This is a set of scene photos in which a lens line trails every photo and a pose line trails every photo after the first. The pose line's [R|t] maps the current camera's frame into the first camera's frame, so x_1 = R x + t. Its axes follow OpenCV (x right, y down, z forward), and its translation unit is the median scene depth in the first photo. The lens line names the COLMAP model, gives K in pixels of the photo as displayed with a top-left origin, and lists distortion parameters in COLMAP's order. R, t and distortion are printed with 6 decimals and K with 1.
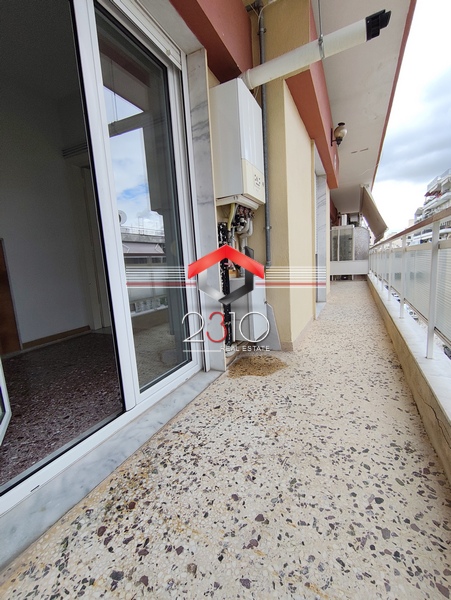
lens RADIAL K [[265.6, 0, 223.8], [0, 265.6, 301.8], [0, 0, 1]] dist [-0.003230, 0.001708]
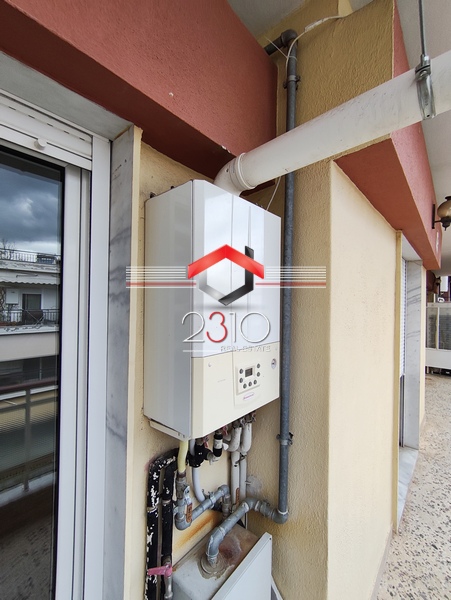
lens RADIAL K [[265.6, 0, 224.8], [0, 265.6, 303.2], [0, 0, 1]] dist [-0.003230, 0.001708]
pose [[0.962291, 0.075754, -0.261262, 0.176162], [-0.112298, 0.985410, -0.127895, -0.470772], [0.247762, 0.152412, 0.956757, 0.496904]]
